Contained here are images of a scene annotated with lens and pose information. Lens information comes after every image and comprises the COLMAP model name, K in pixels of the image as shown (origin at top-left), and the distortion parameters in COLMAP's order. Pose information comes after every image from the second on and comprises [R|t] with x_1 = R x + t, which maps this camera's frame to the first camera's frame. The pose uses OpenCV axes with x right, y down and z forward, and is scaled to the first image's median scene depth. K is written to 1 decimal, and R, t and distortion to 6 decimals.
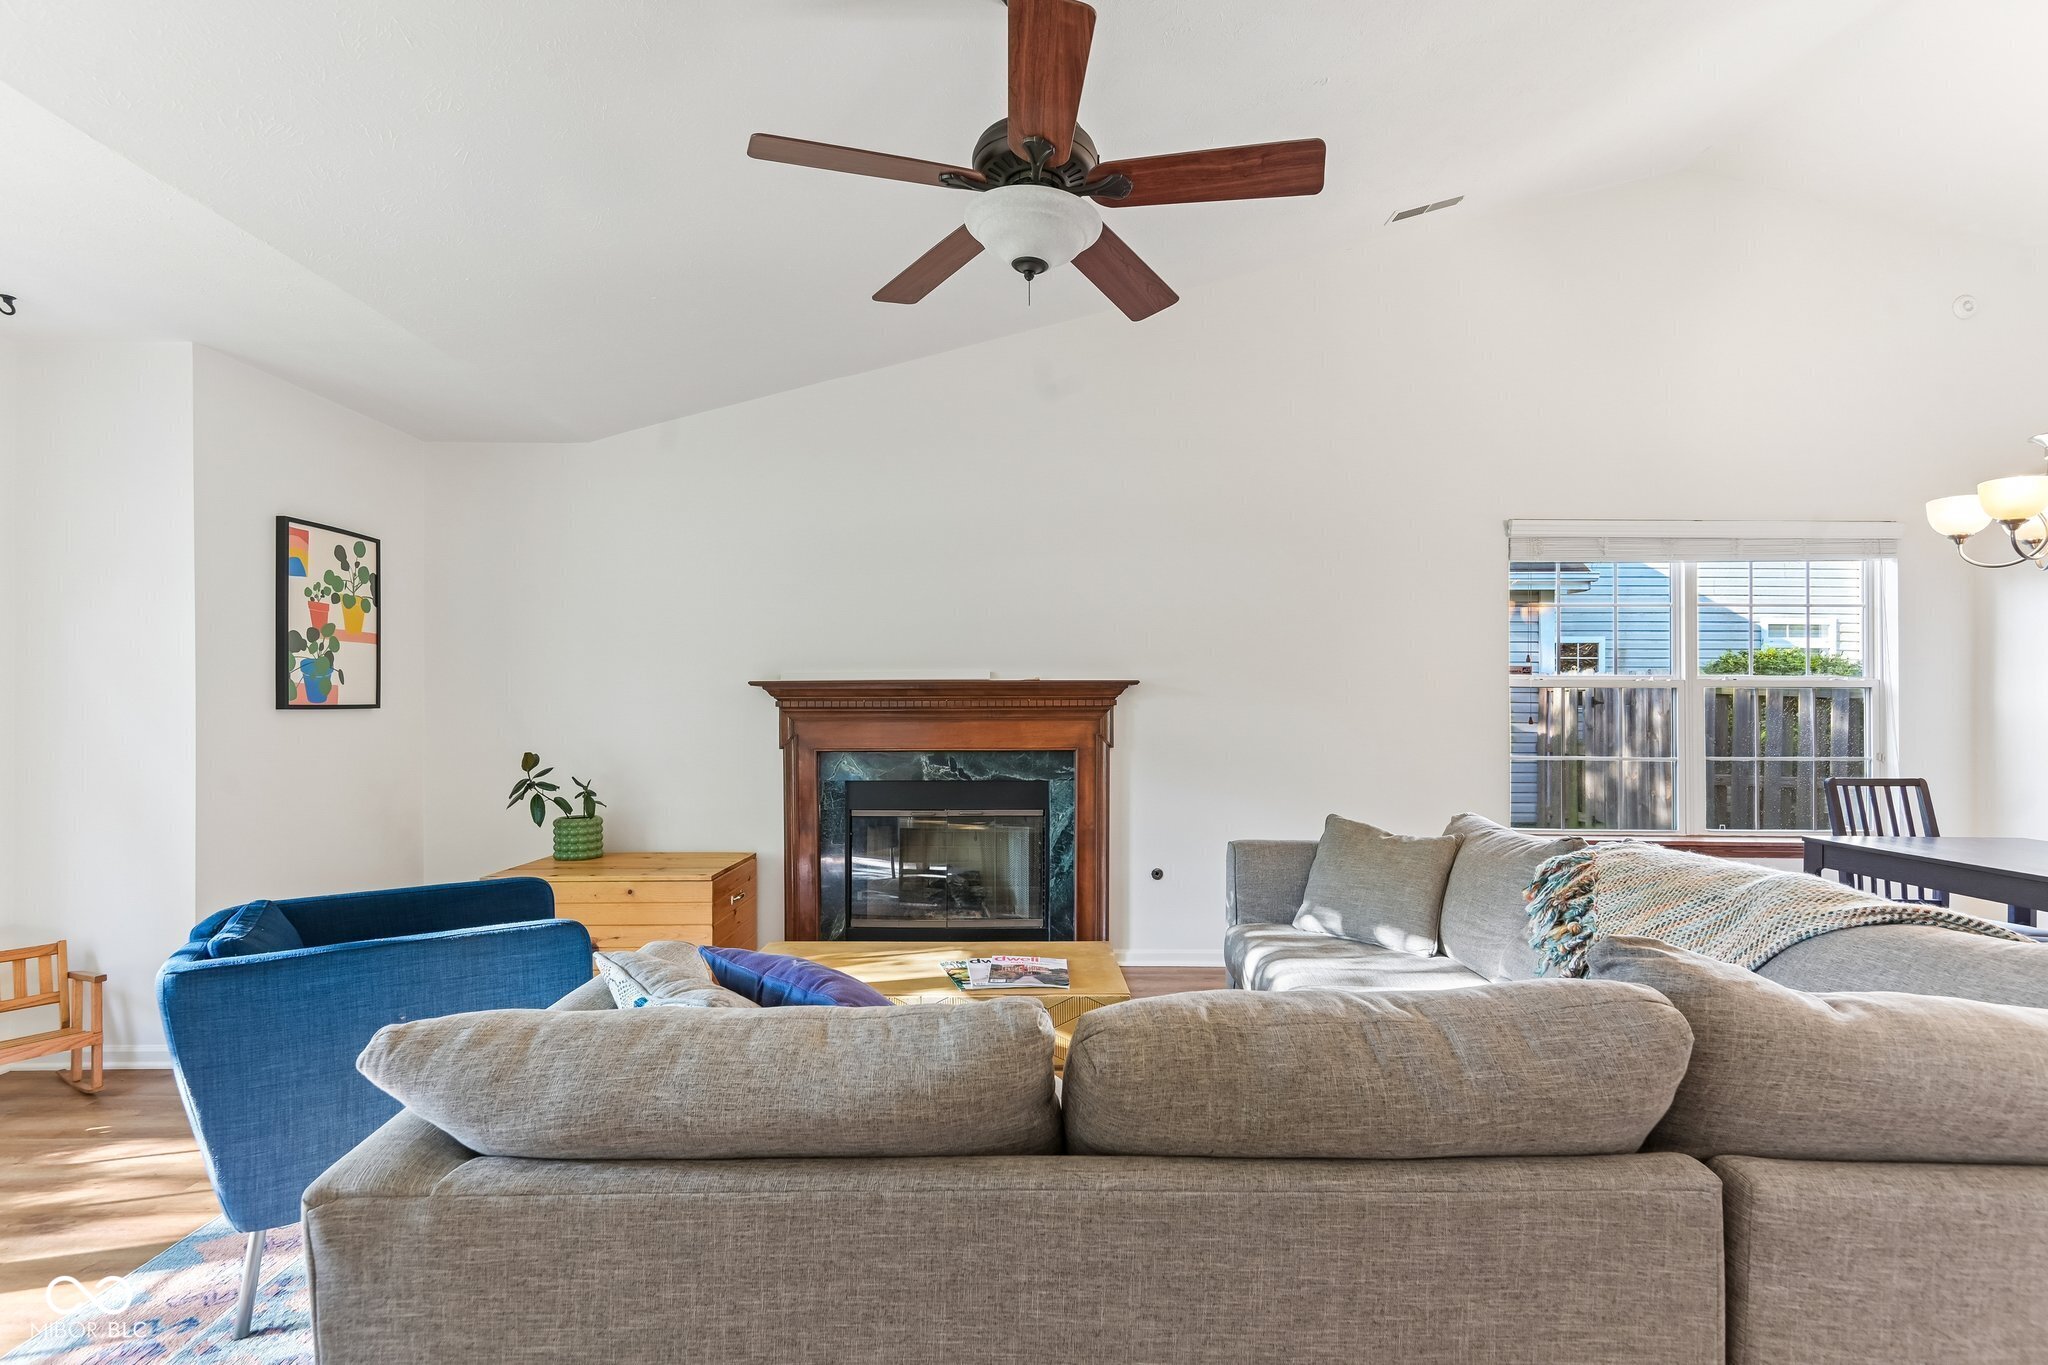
lens RADIAL K [[956.3, 0, 1027.6], [0, 956.3, 696.3], [0, 0, 1]] dist [0.001319, -0.000058]
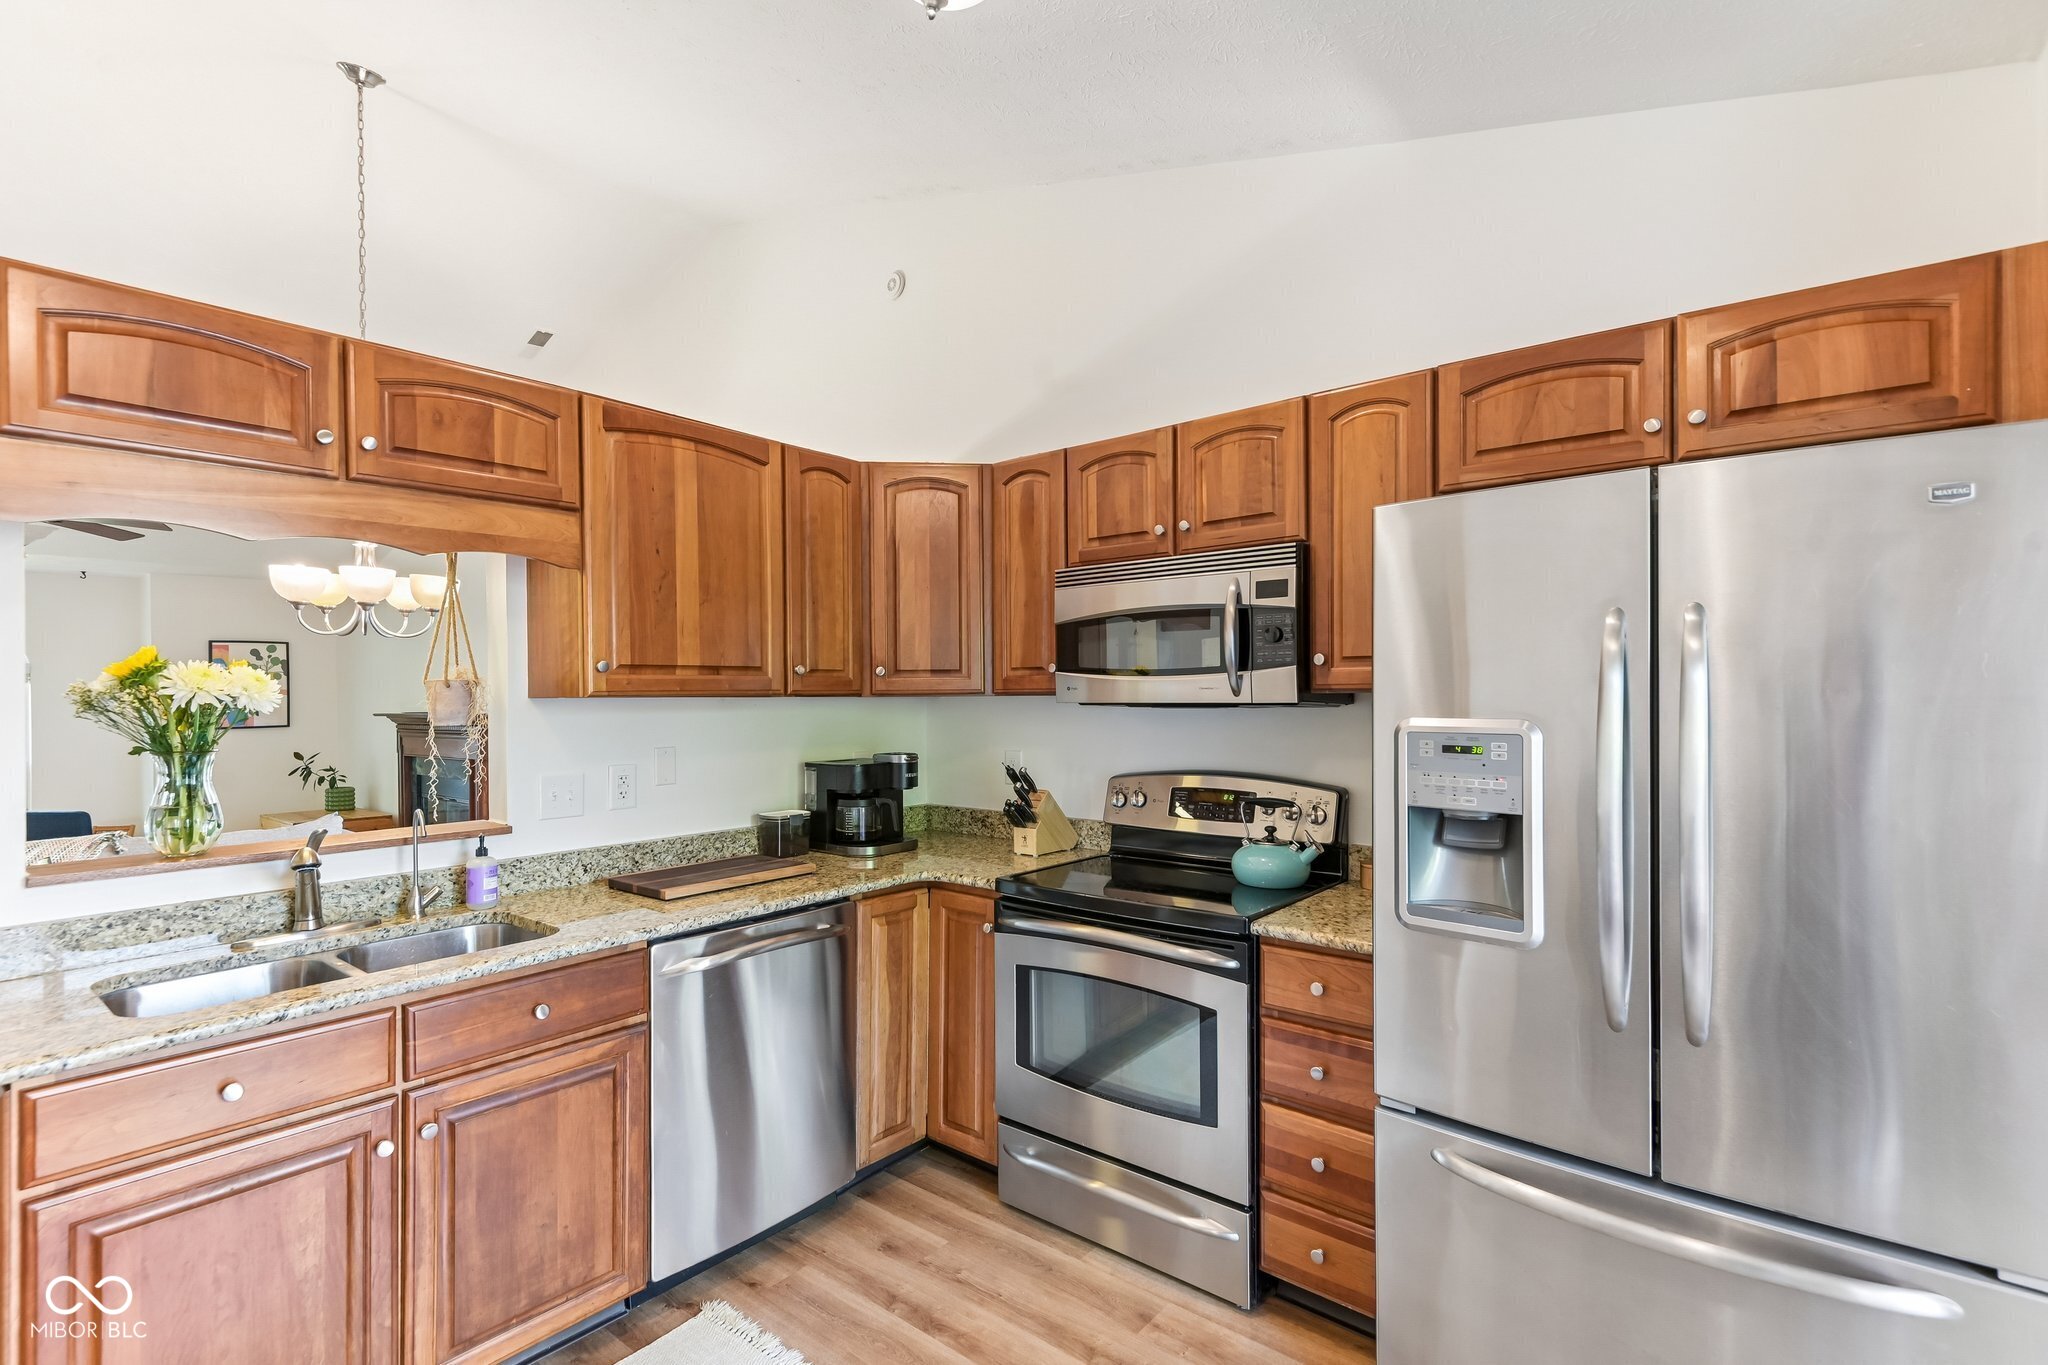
lens RADIAL K [[943.1, 0, 1014.4], [0, 943.1, 691.8], [0, 0, 1]] dist [0.010844, -0.004118]
pose [[0.771947, -0.012649, -0.635561, 1.779634], [0.014800, 0.999889, -0.001923, -0.036426], [0.635515, -0.007922, 0.772048, 0.451553]]
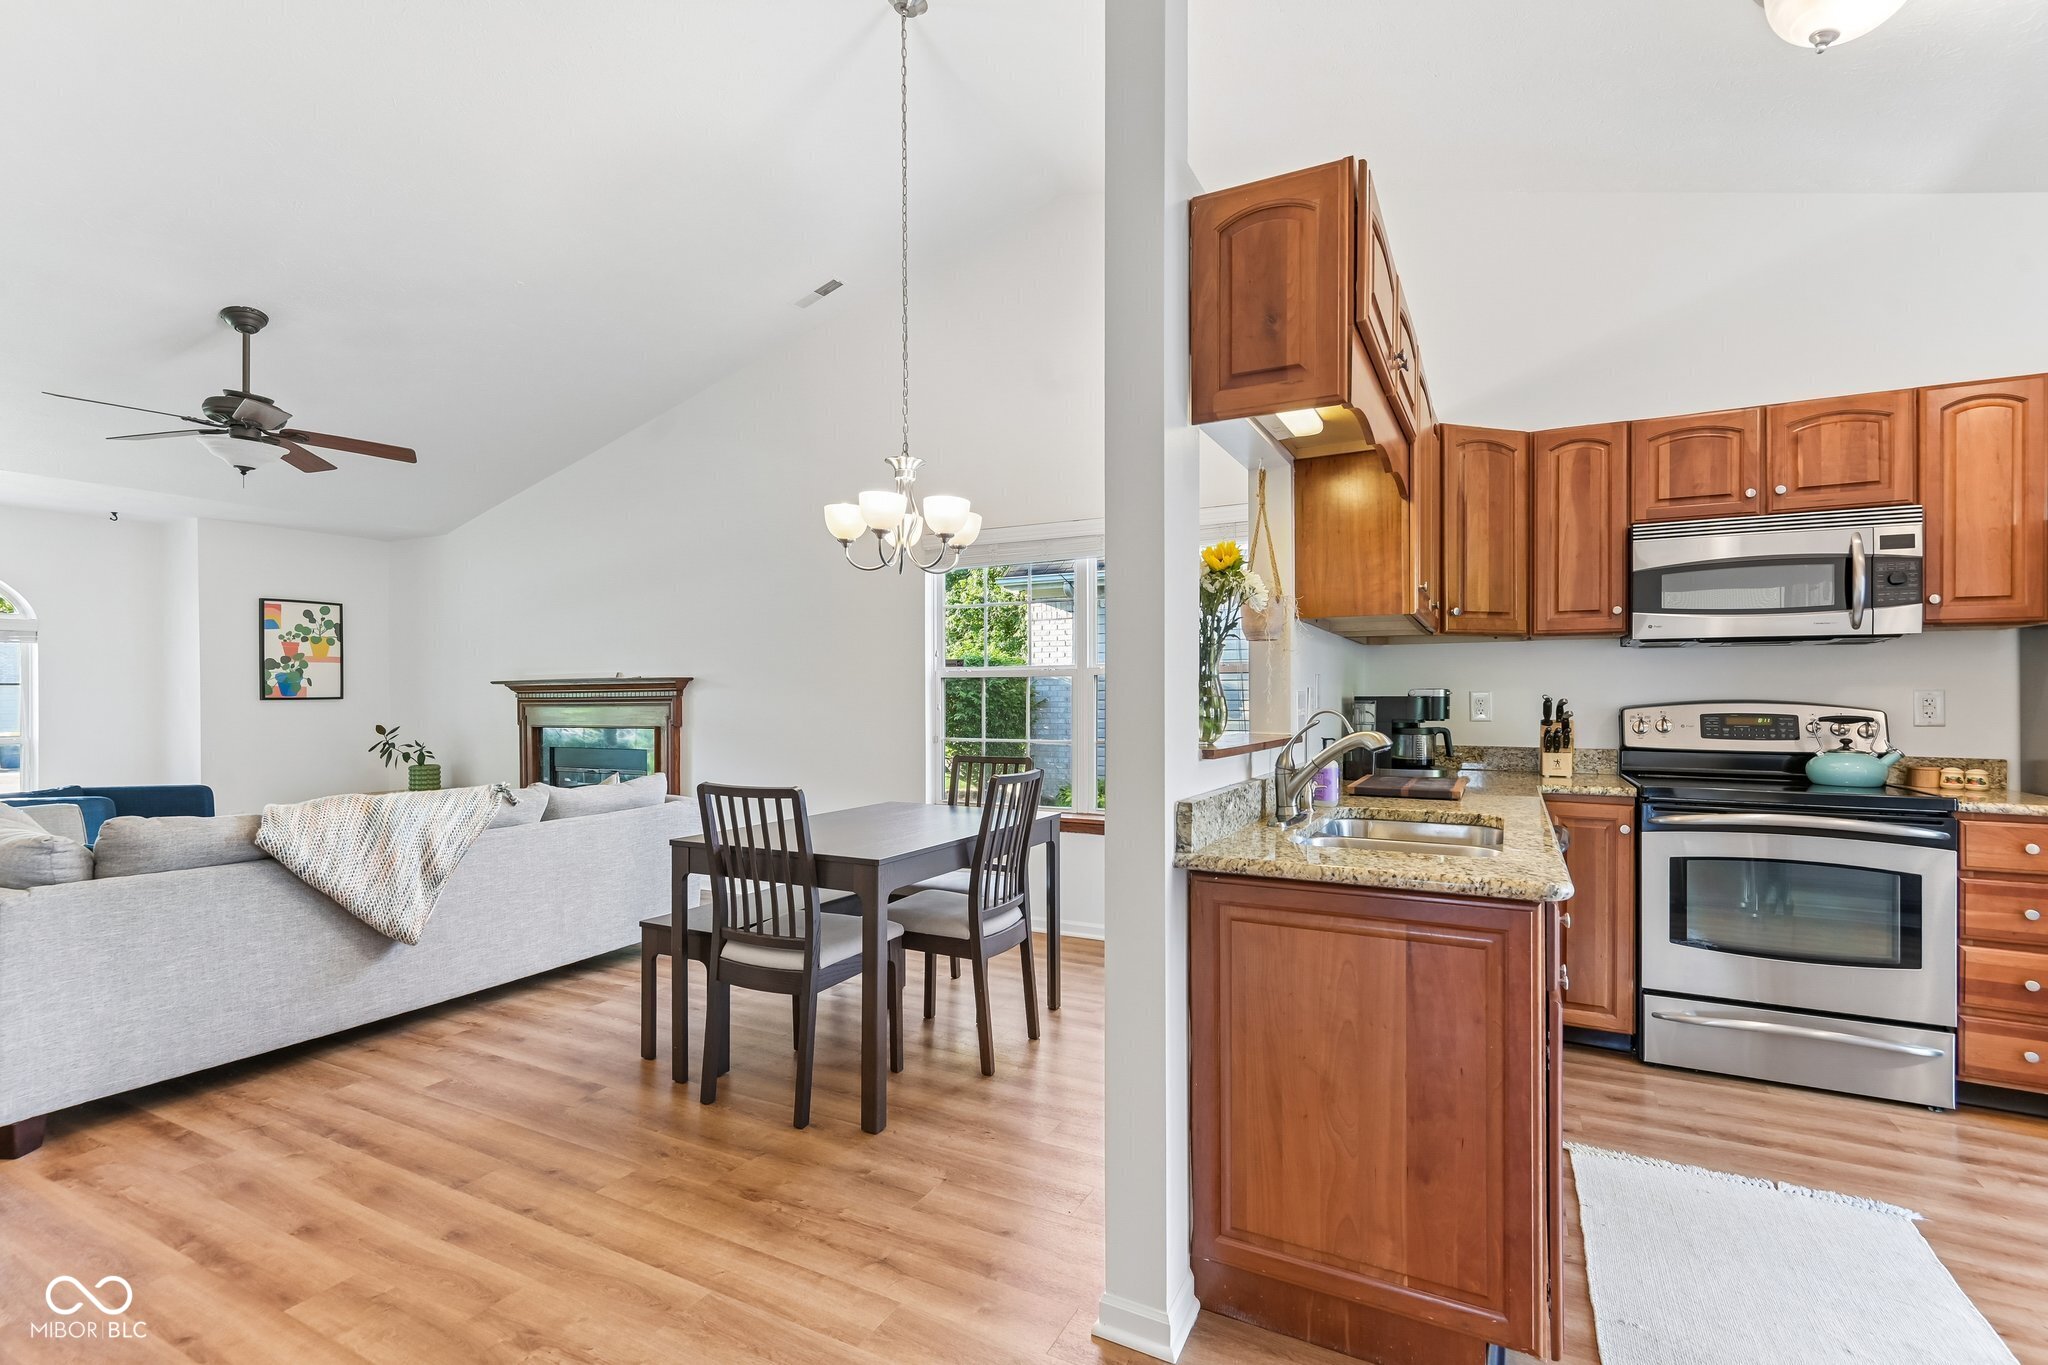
lens RADIAL K [[943.1, 0, 1014.4], [0, 943.1, 691.8], [0, 0, 1]] dist [0.010844, -0.004118]
pose [[0.881820, -0.008010, -0.471518, 1.275788], [0.009357, 0.999956, 0.000512, 0.009621], [0.471493, -0.004864, 0.881856, 0.043319]]
